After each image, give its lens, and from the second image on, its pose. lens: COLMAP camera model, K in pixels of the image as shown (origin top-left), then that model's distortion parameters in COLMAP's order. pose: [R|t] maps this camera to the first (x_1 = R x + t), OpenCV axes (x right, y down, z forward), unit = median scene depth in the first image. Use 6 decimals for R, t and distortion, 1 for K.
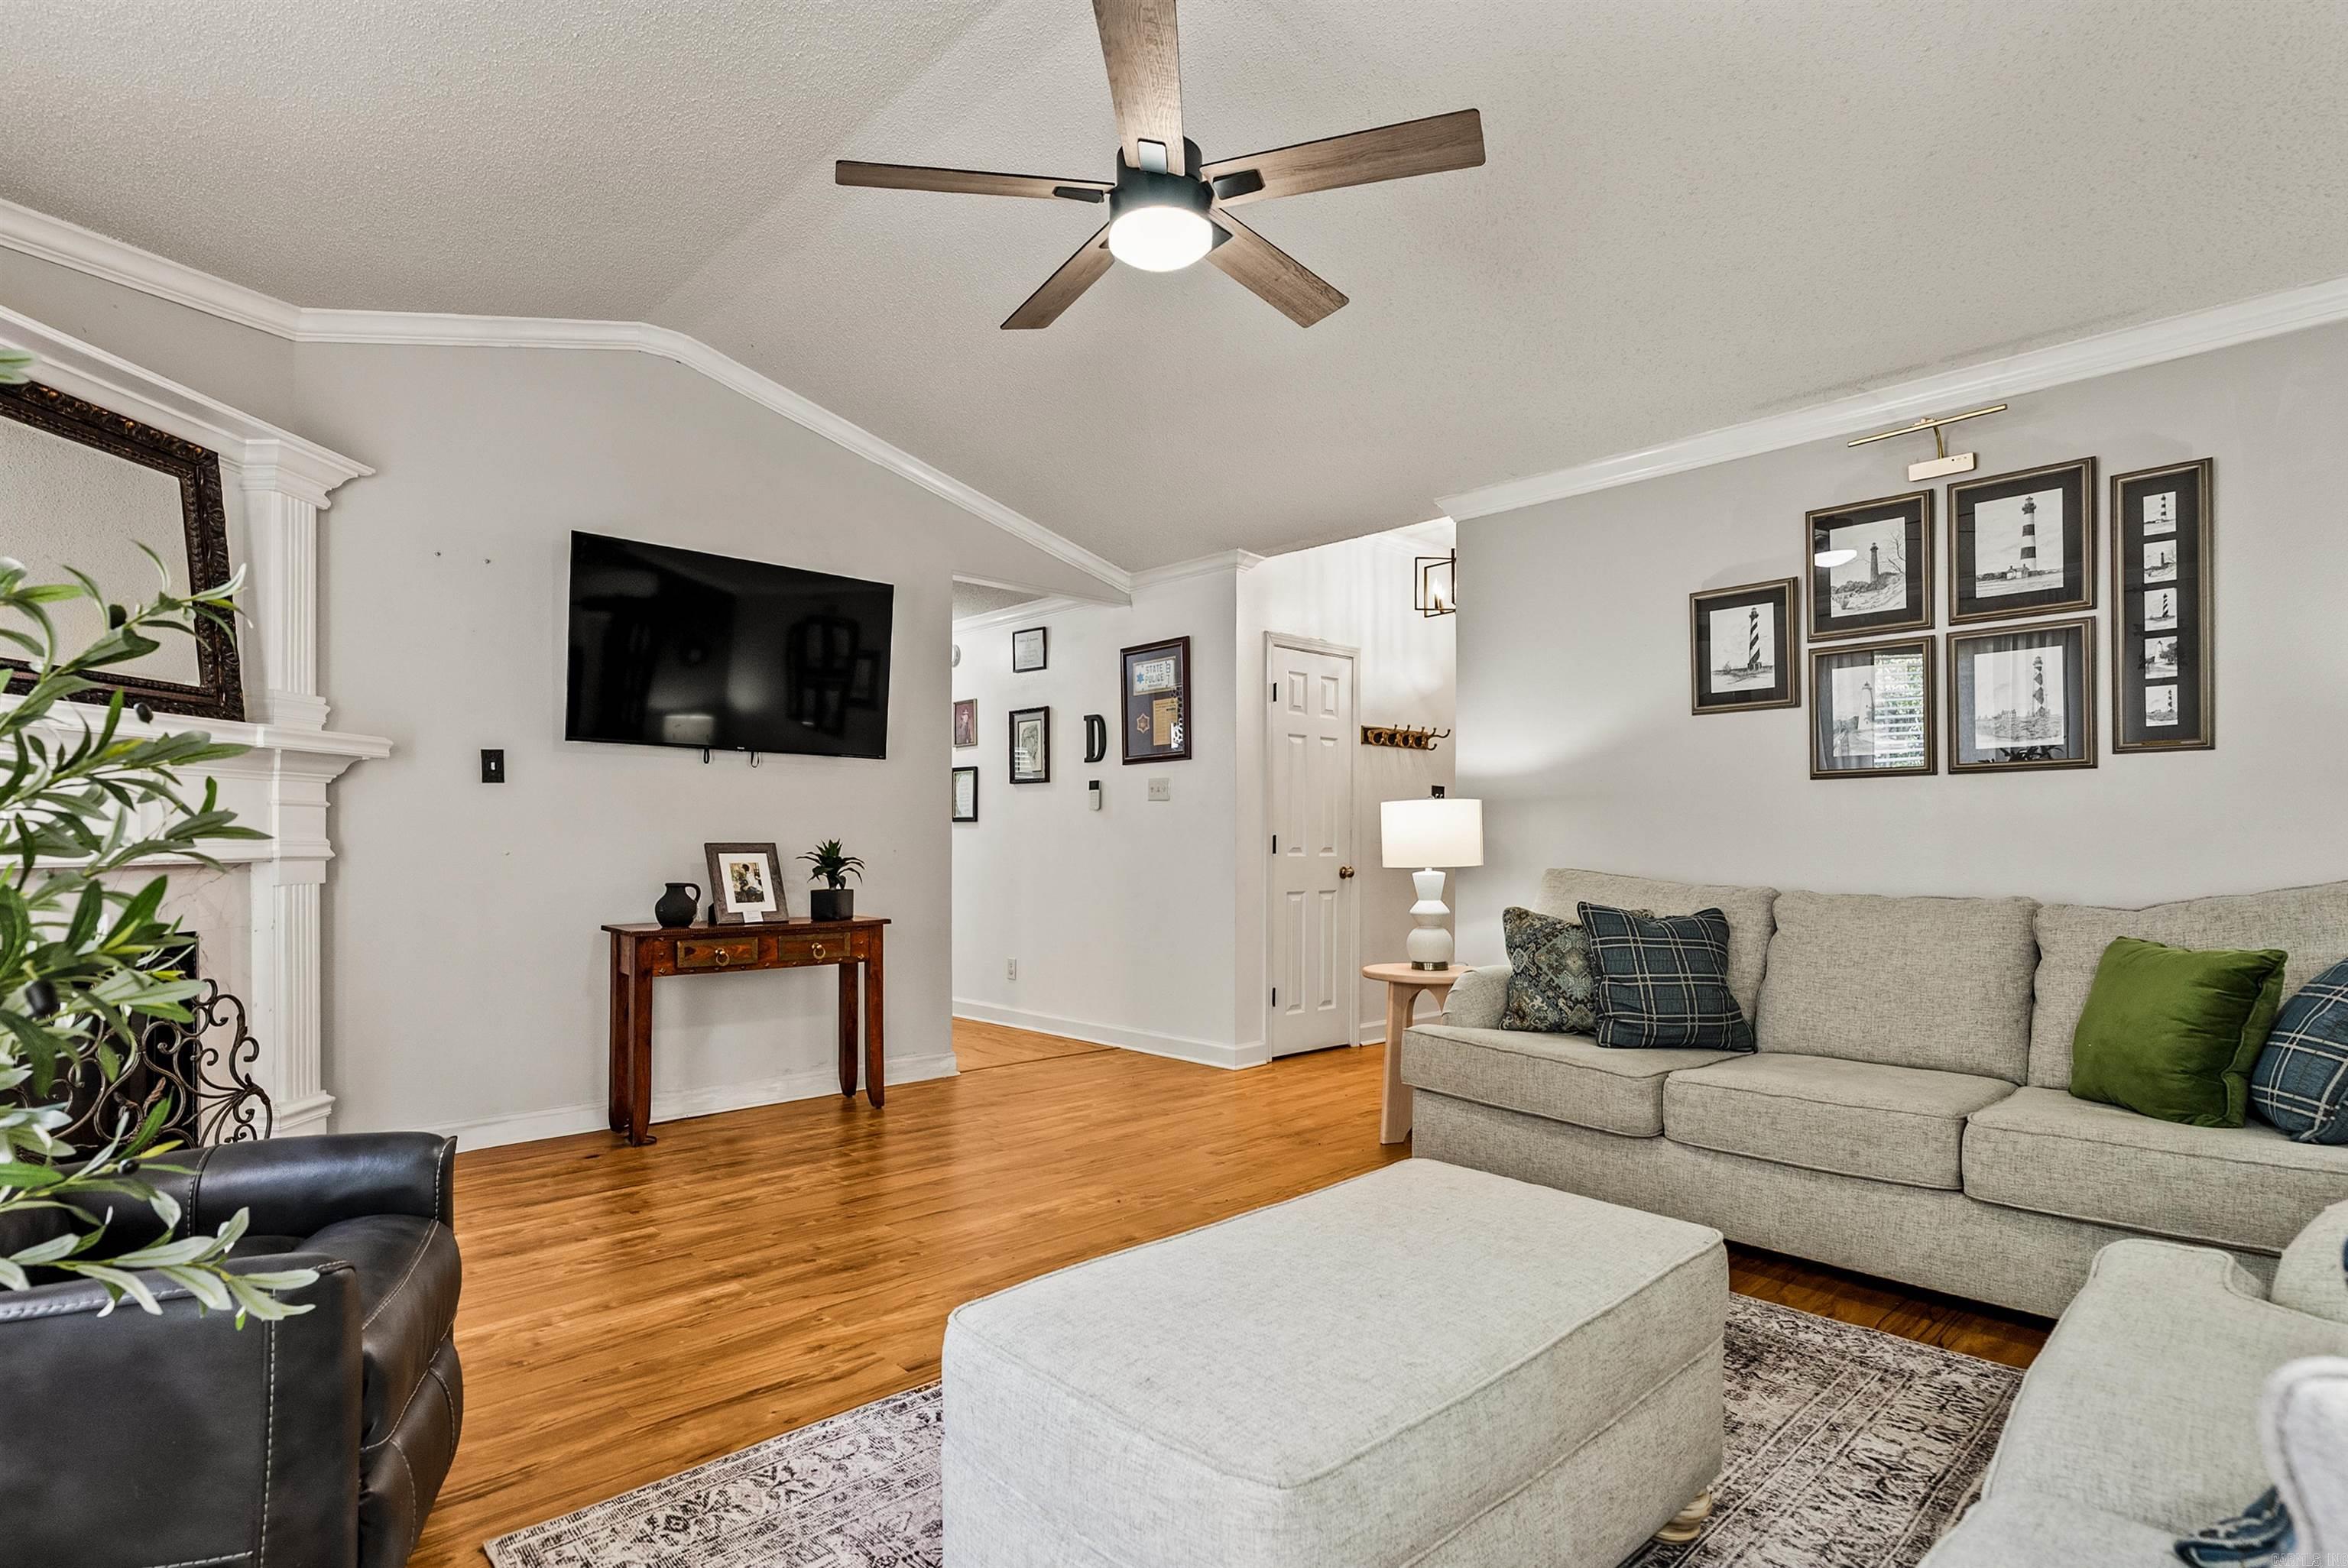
lens RADIAL K [[1191.4, 0, 1169.2], [0, 1191.4, 824.4], [0, 0, 1]] dist [-0.000178, 0.000161]
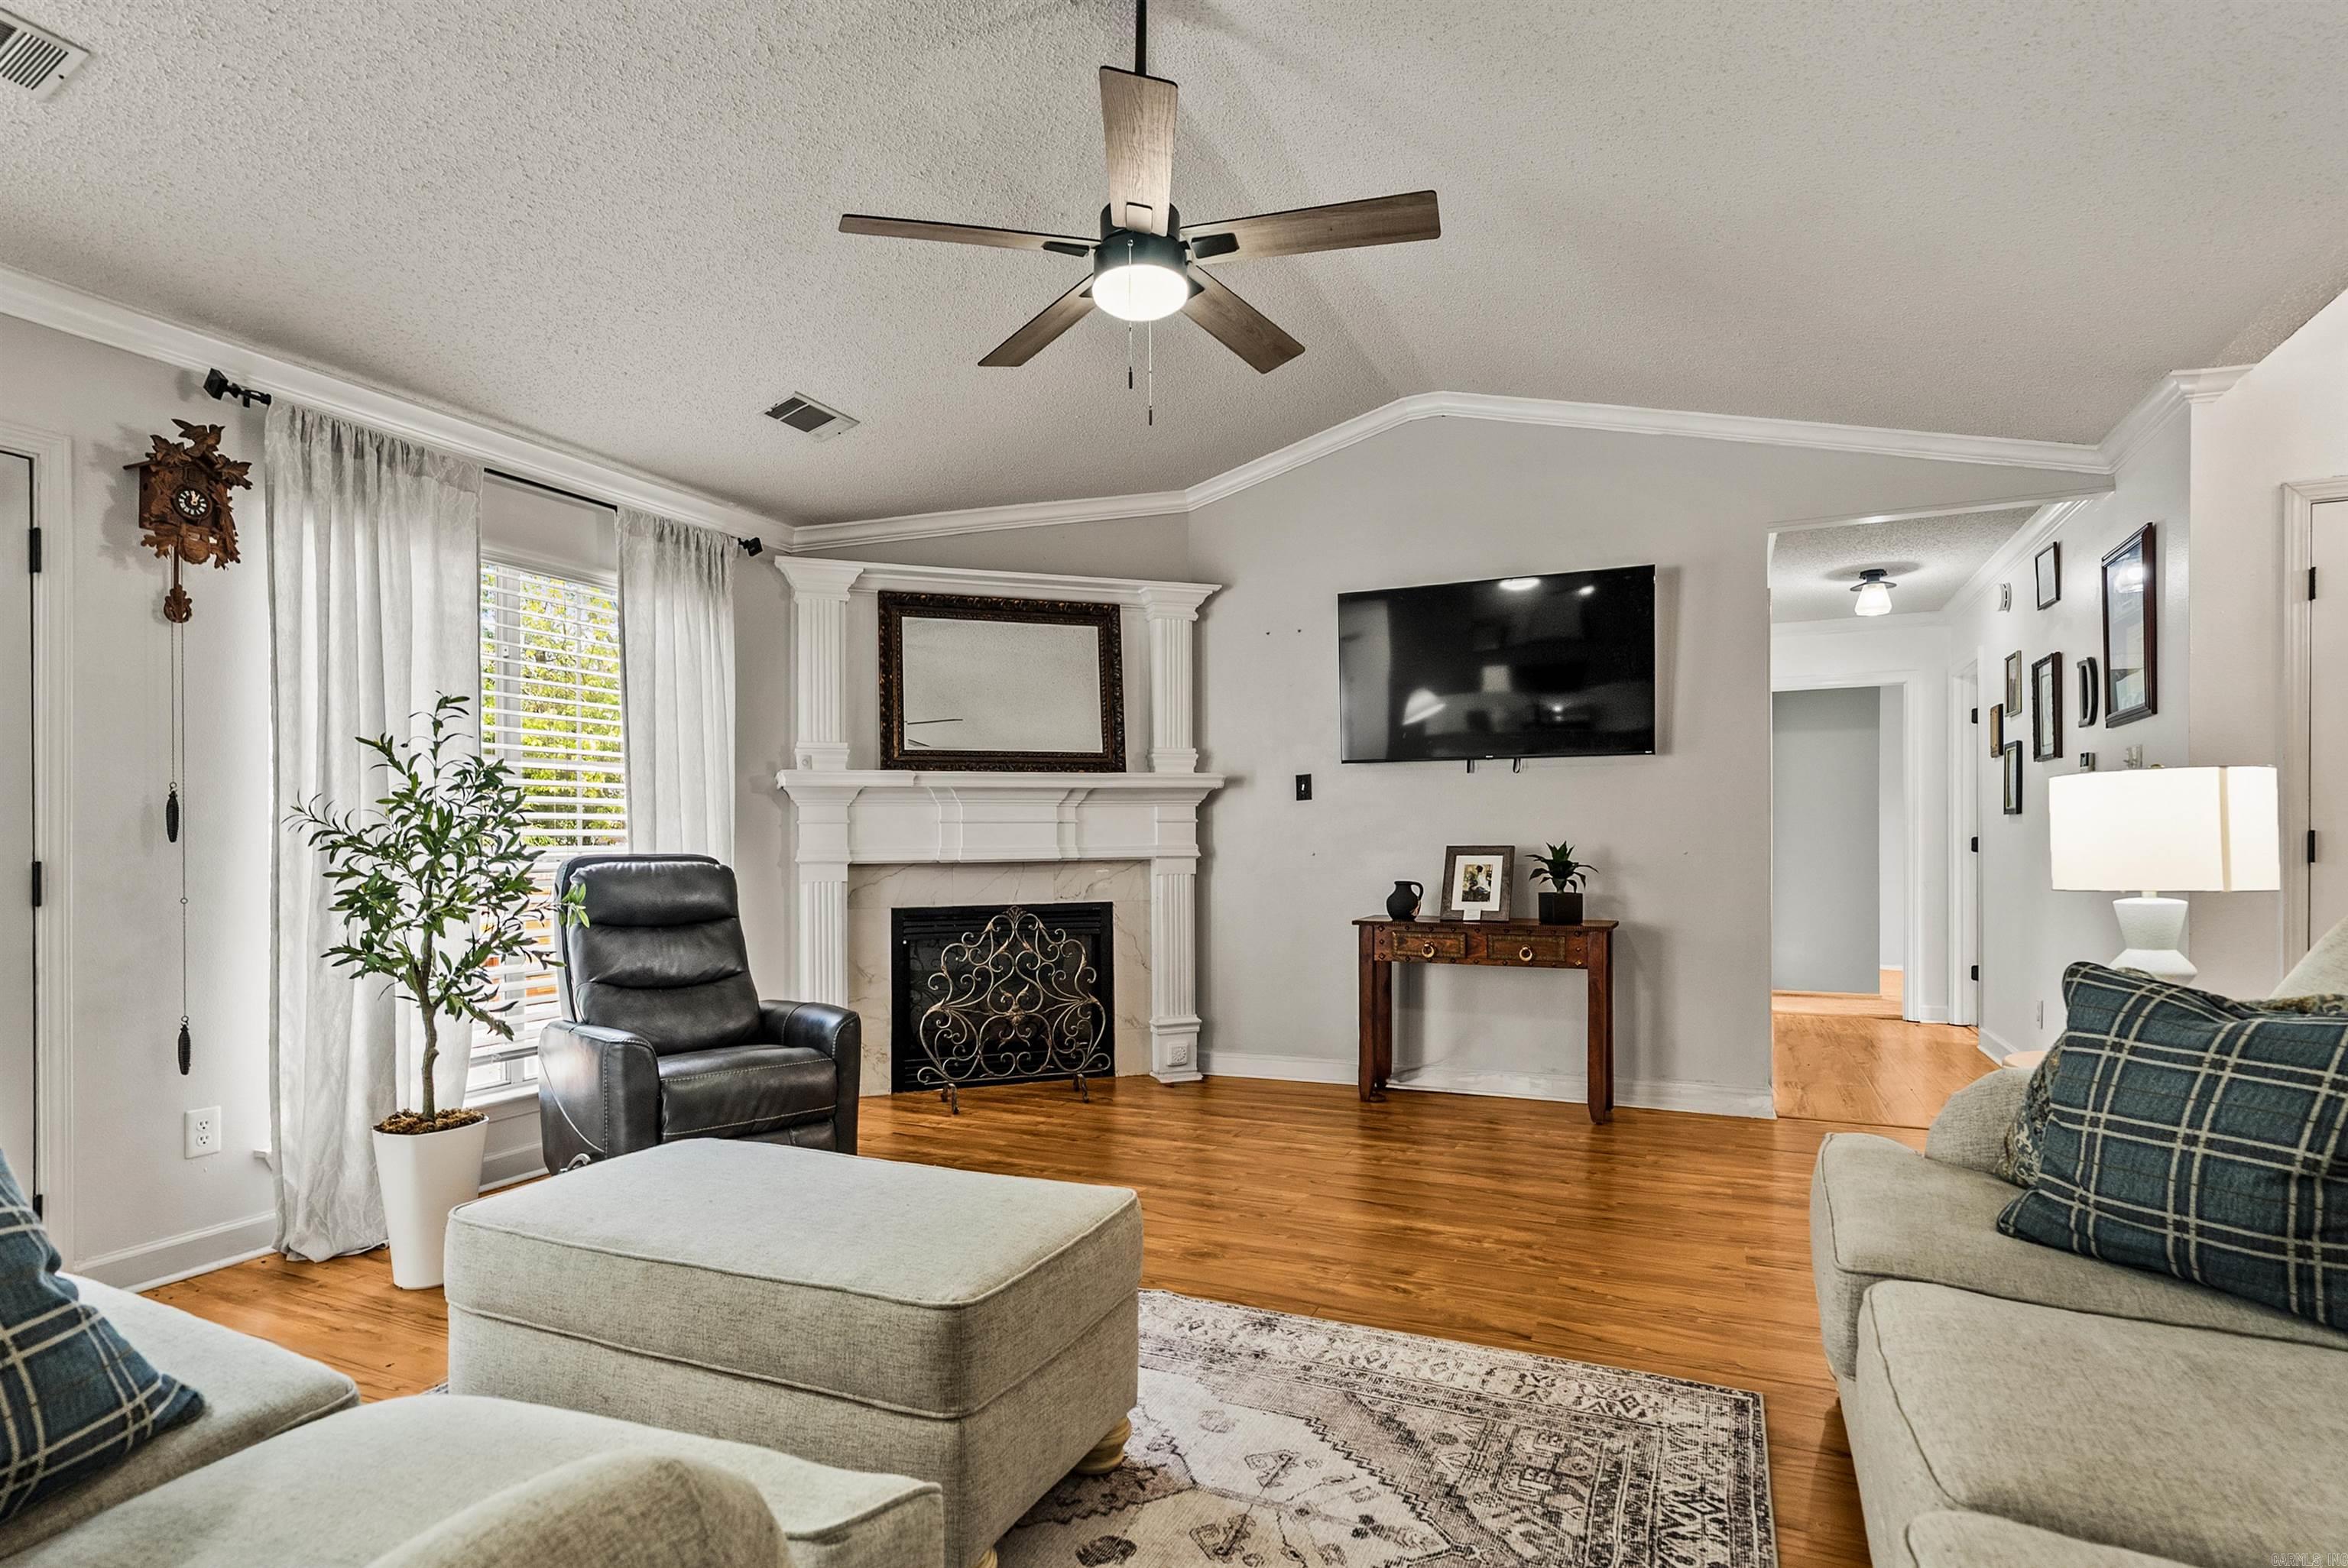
lens RADIAL K [[1191.4, 0, 1169.2], [0, 1191.4, 824.4], [0, 0, 1]] dist [-0.000178, 0.000161]
pose [[0.379440, -0.018247, -0.925037, 0.539395], [0.018834, 0.999751, -0.011996, 0.003921], [0.925025, -0.012870, 0.379689, 0.342464]]
